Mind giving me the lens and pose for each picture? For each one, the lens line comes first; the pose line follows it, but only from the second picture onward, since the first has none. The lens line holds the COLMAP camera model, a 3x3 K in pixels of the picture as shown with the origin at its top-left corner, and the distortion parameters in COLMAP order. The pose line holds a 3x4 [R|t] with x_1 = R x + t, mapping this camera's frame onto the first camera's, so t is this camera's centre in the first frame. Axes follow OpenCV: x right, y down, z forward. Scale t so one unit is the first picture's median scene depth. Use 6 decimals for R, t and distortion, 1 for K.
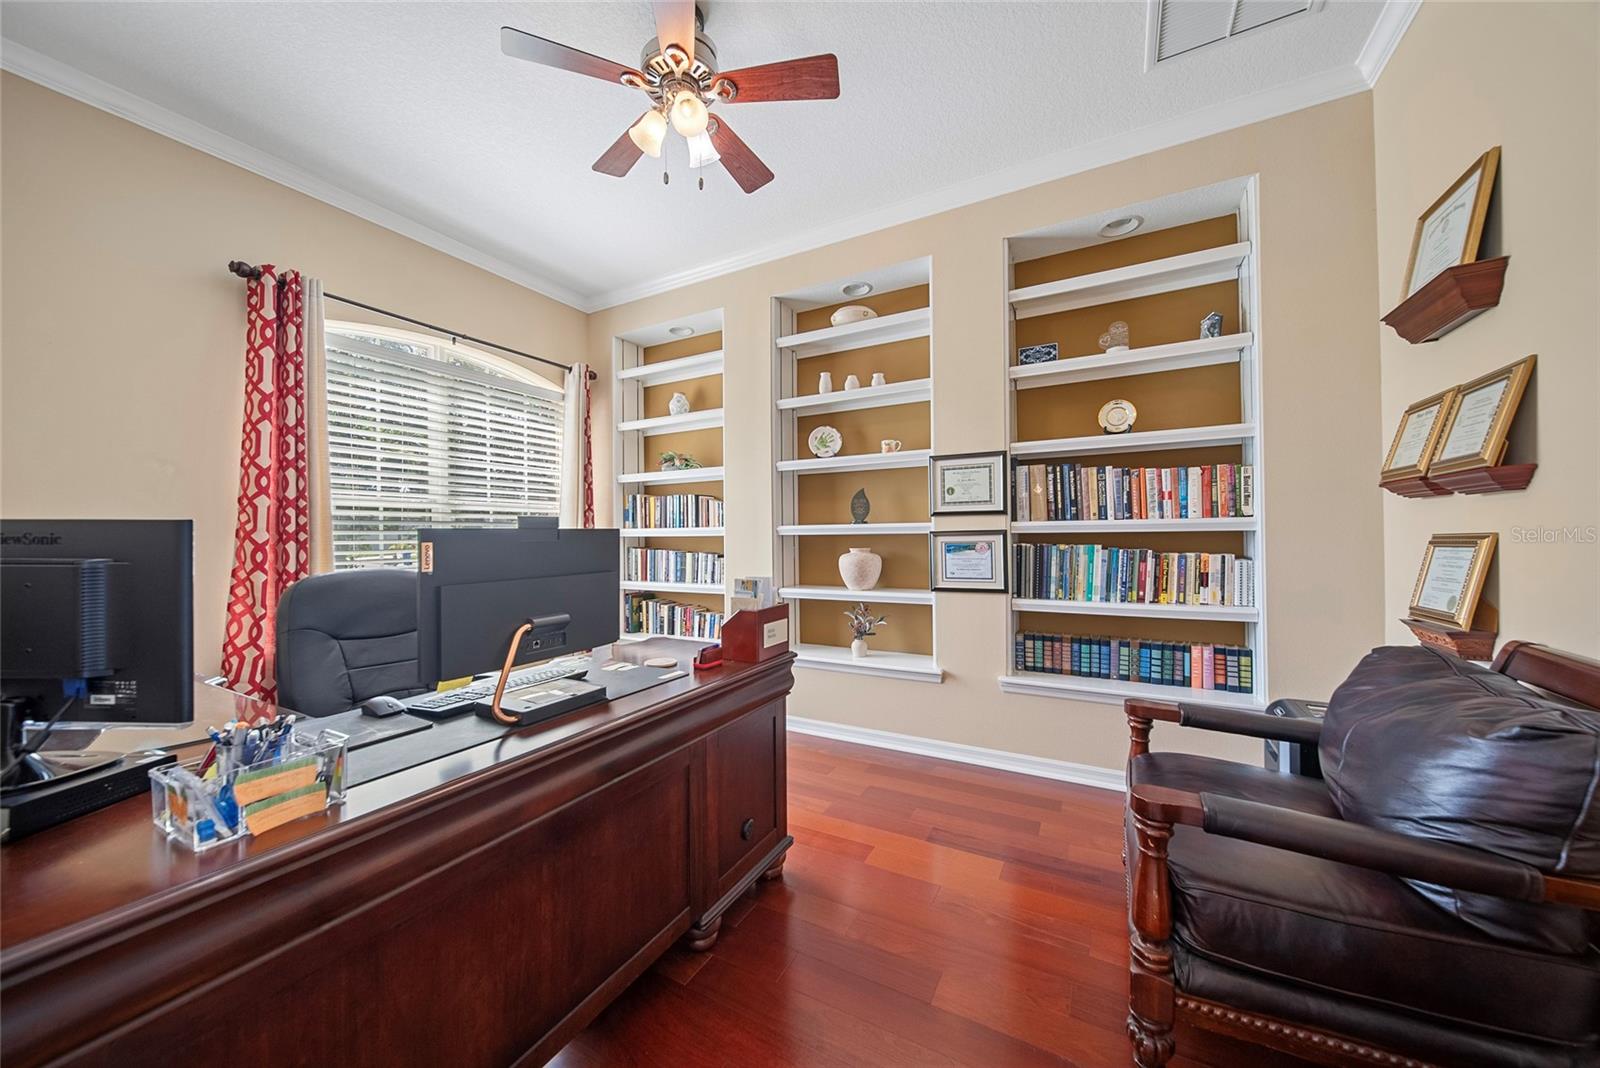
lens RADIAL K [[563.0, 0, 796.2], [0, 563.0, 530.4], [0, 0, 1]] dist [-0.000660, -0.001663]
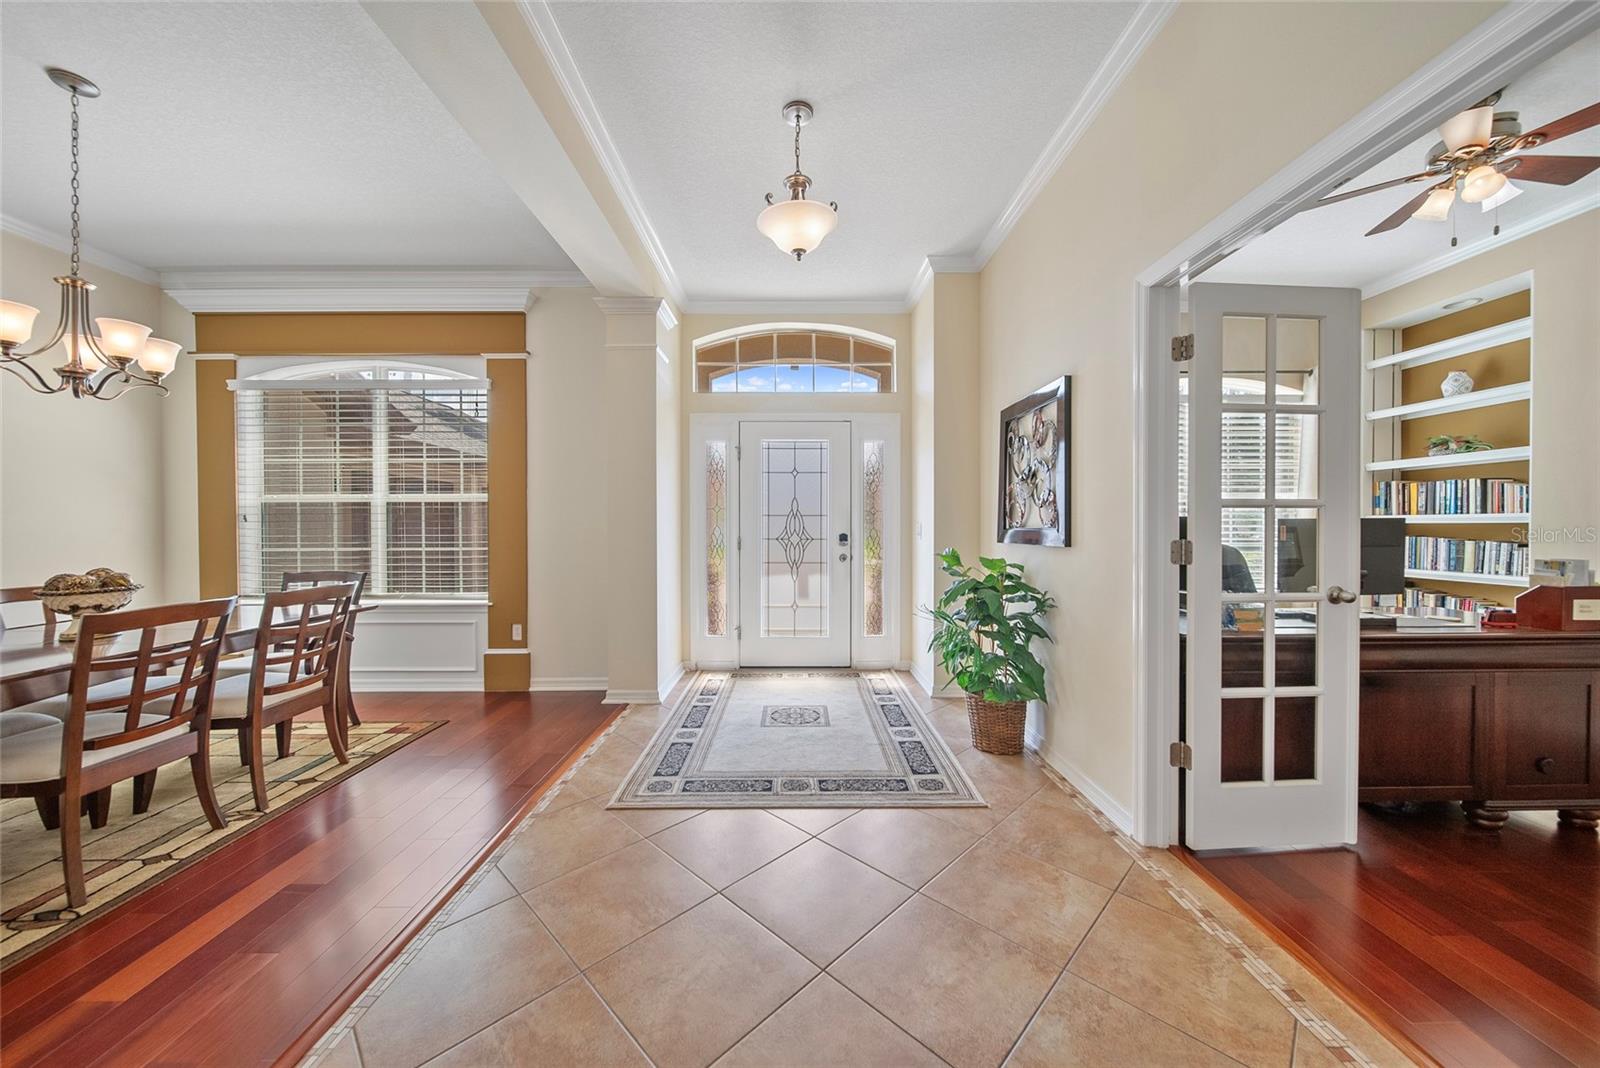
lens RADIAL K [[563.0, 0, 796.2], [0, 563.0, 530.4], [0, 0, 1]] dist [-0.000660, -0.001663]
pose [[0.491511, 0.016445, -0.870716, 0.071014], [0.005103, 0.999750, 0.021763, -0.003622], [0.870856, -0.015140, 0.491304, -0.436852]]
